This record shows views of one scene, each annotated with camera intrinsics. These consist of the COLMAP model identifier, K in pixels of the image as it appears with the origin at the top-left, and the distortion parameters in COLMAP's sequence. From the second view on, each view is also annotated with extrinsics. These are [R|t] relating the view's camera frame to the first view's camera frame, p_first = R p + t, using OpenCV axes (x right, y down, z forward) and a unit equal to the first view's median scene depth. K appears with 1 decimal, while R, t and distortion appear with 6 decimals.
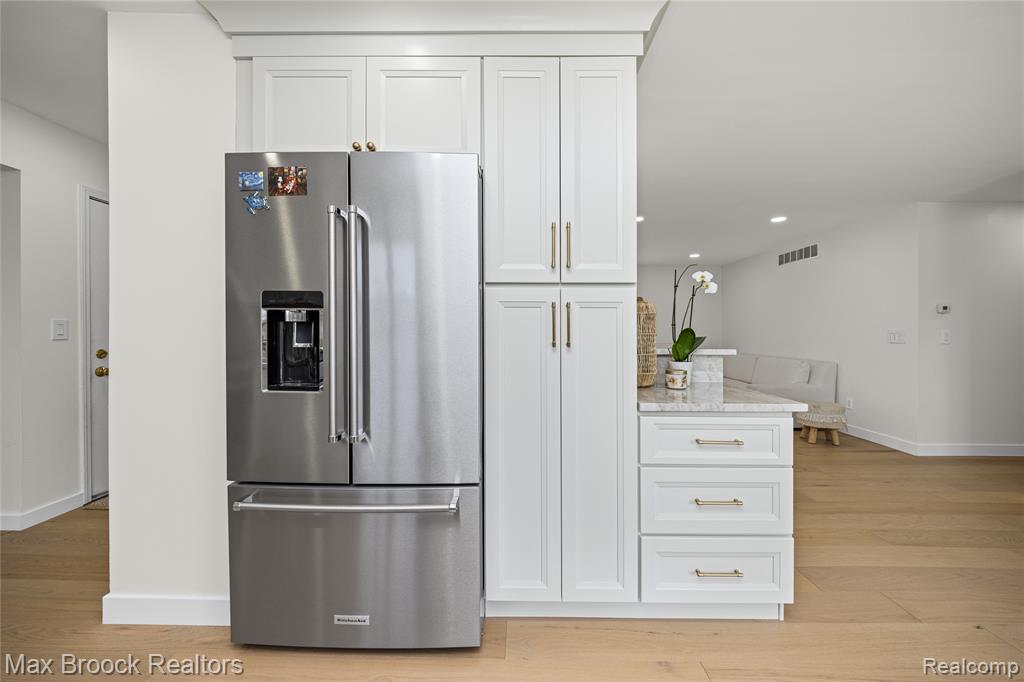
lens RADIAL K [[377.0, 0, 513.8], [0, 377.0, 337.0], [0, 0, 1]] dist [-0.001048, 0.000082]
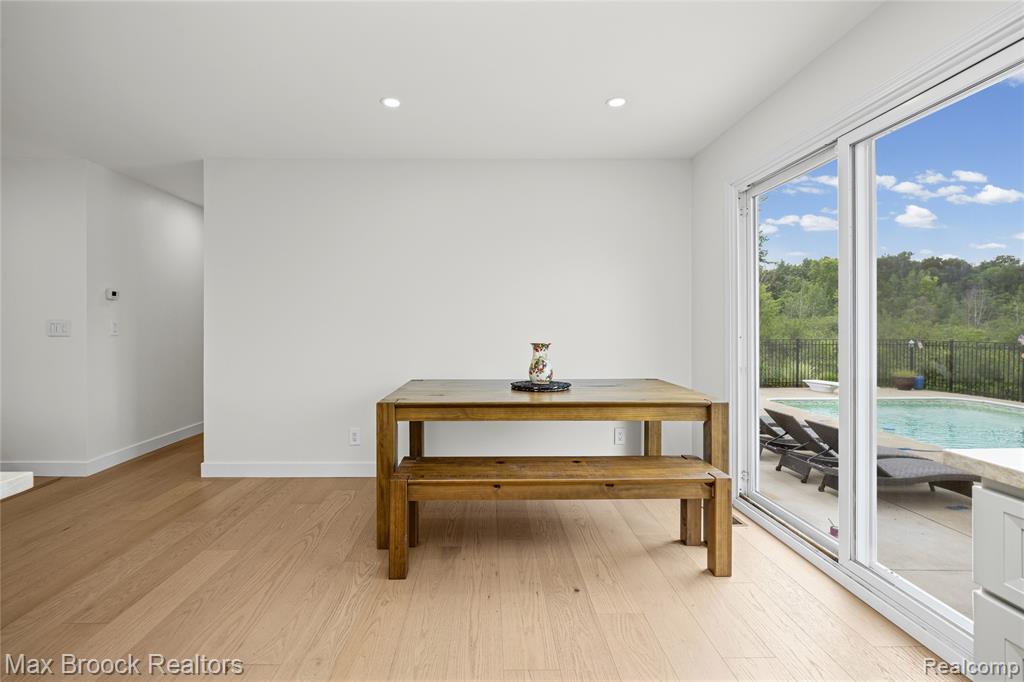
lens RADIAL K [[466.2, 0, 504.6], [0, 466.2, 322.3], [0, 0, 1]] dist [0.000480, 0.000222]
pose [[-0.025727, 0.000242, 0.999669, 0.057211], [0.011482, 0.999934, 0.000053, -0.001244], [-0.999603, 0.011479, -0.025728, 0.136271]]
